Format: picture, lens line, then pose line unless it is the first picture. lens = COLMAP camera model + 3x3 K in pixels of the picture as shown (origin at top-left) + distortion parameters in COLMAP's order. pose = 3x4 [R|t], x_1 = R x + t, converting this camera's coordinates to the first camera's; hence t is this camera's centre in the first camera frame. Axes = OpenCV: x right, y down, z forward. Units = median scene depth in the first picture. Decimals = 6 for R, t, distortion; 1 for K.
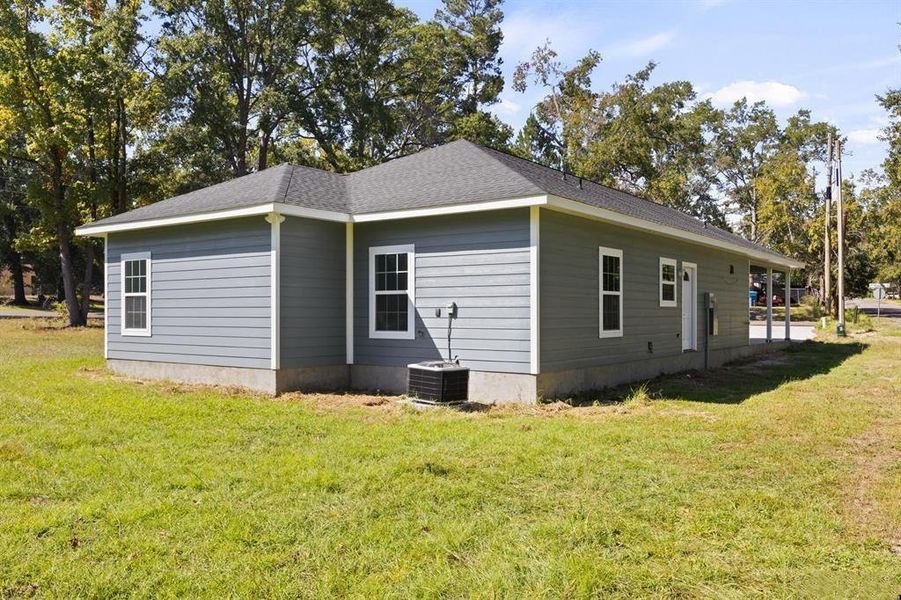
lens RADIAL K [[451.9, 0, 450.5], [0, 451.9, 300.0], [0, 0, 1]] dist [-0.007119, -0.000024]
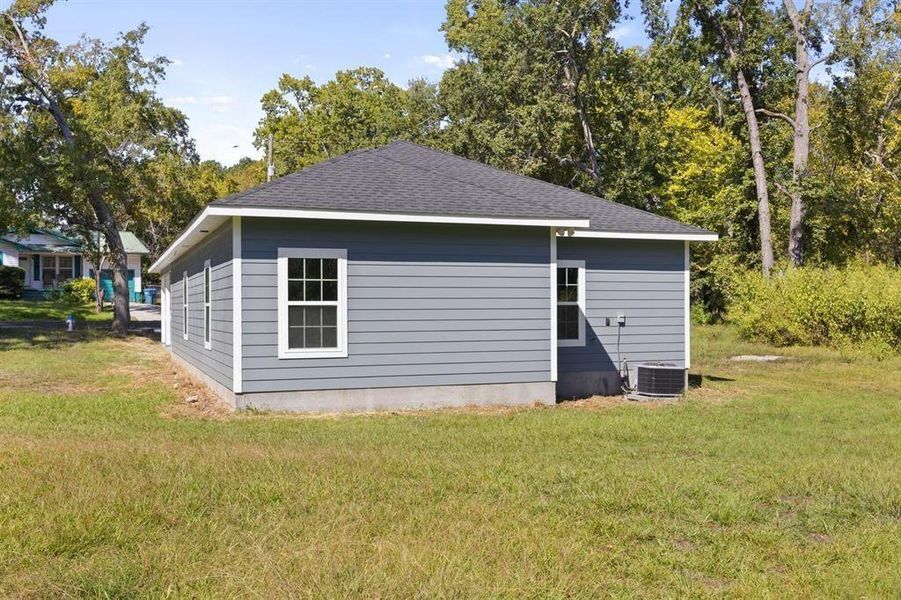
lens RADIAL K [[491.0, 0, 450.5], [0, 491.0, 300.0], [0, 0, 1]] dist [-0.002146, -0.000030]
pose [[0.821584, 0.013843, 0.569919, -1.001569], [0.001358, 0.999655, -0.026240, 0.004458], [-0.570085, 0.022332, 0.821282, 0.192053]]
